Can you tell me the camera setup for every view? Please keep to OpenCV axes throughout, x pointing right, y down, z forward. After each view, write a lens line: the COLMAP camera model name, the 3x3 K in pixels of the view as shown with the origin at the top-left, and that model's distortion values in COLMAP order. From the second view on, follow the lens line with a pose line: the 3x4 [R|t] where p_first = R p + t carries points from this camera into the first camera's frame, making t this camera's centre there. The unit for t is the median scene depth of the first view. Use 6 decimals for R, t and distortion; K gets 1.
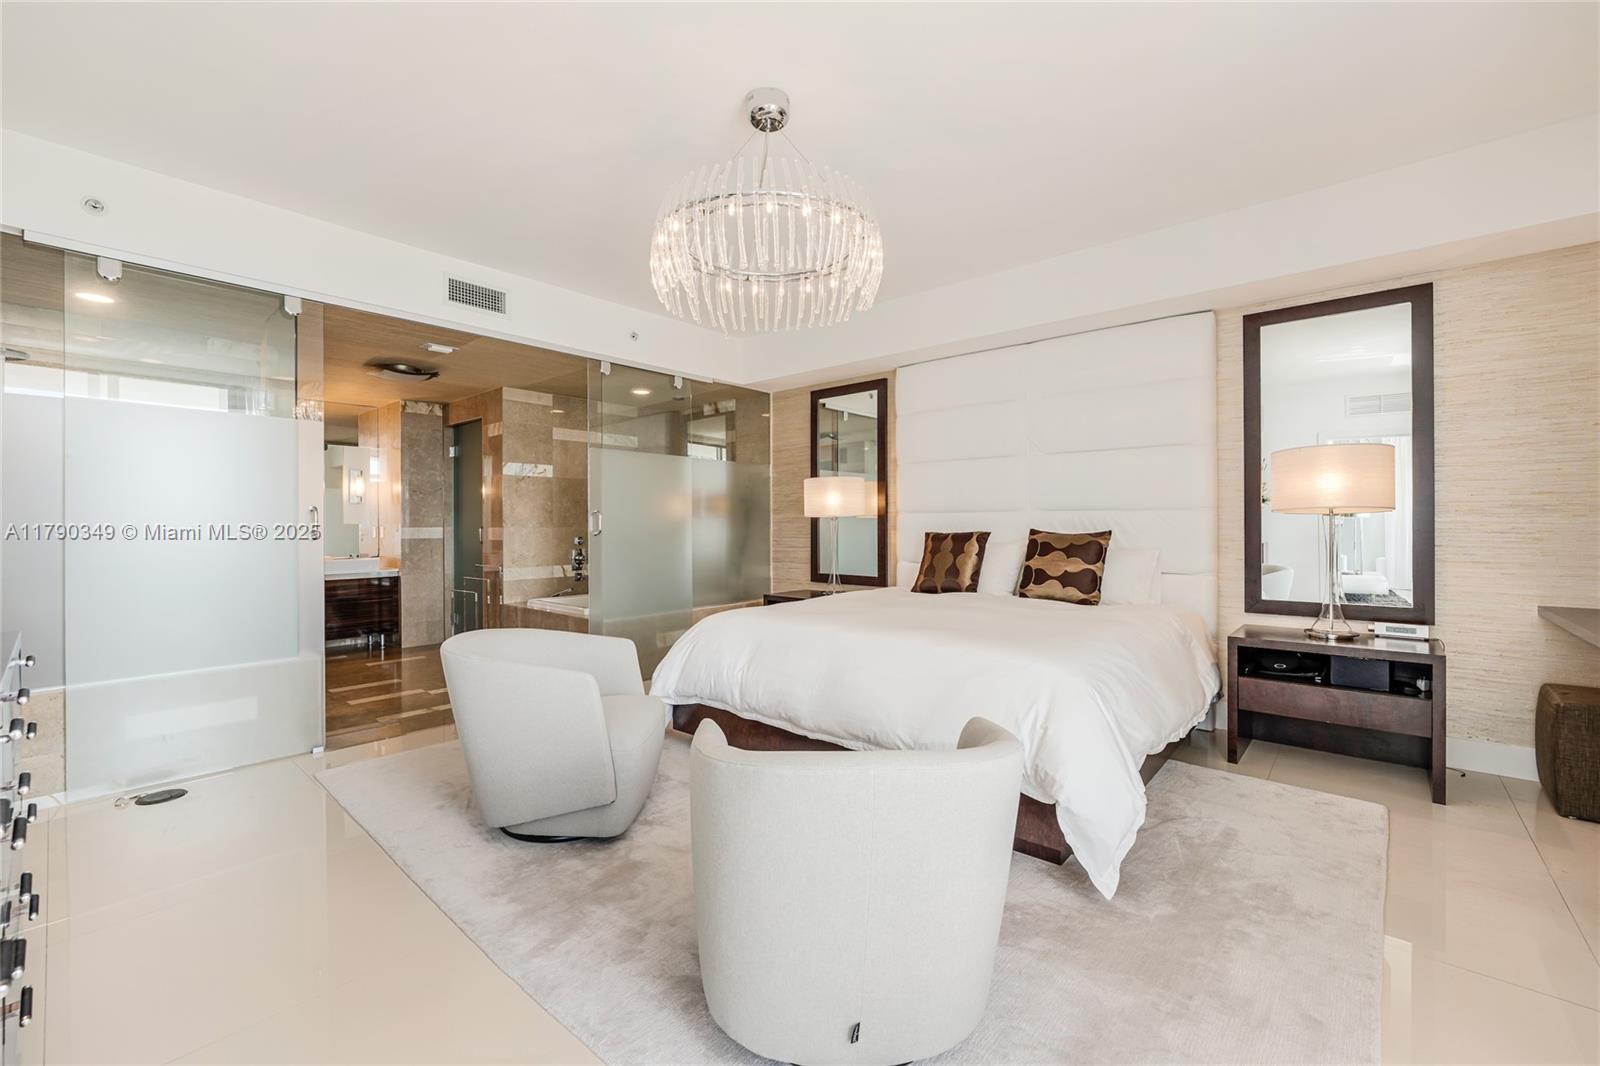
lens RADIAL K [[658.4, 0, 800.0], [0, 658.4, 533.0], [0, 0, 1]] dist [-0.001572, -0.000057]
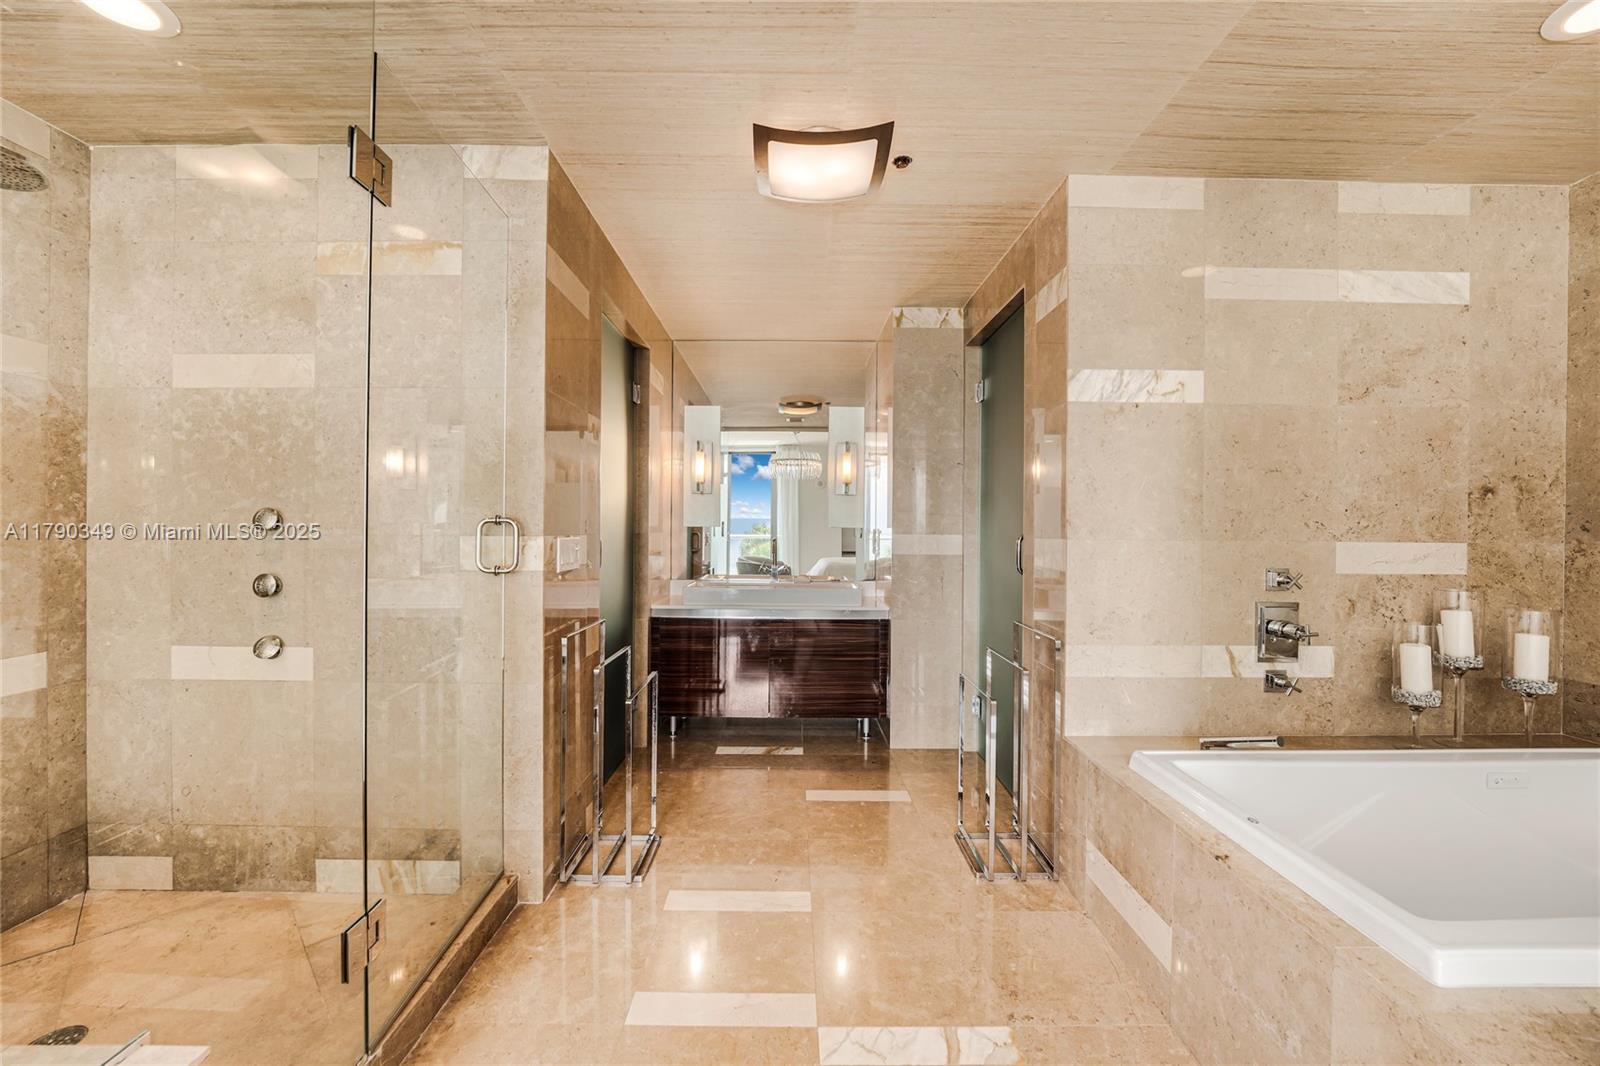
lens RADIAL K [[640.3, 0, 796.1], [0, 640.3, 526.6], [0, 0, 1]] dist [-0.016394, 0.000256]
pose [[0.660359, 0.005798, -0.750928, -0.253351], [-0.021510, 0.999706, -0.011197, -0.007175], [0.750642, 0.023546, 0.660289, 0.584043]]
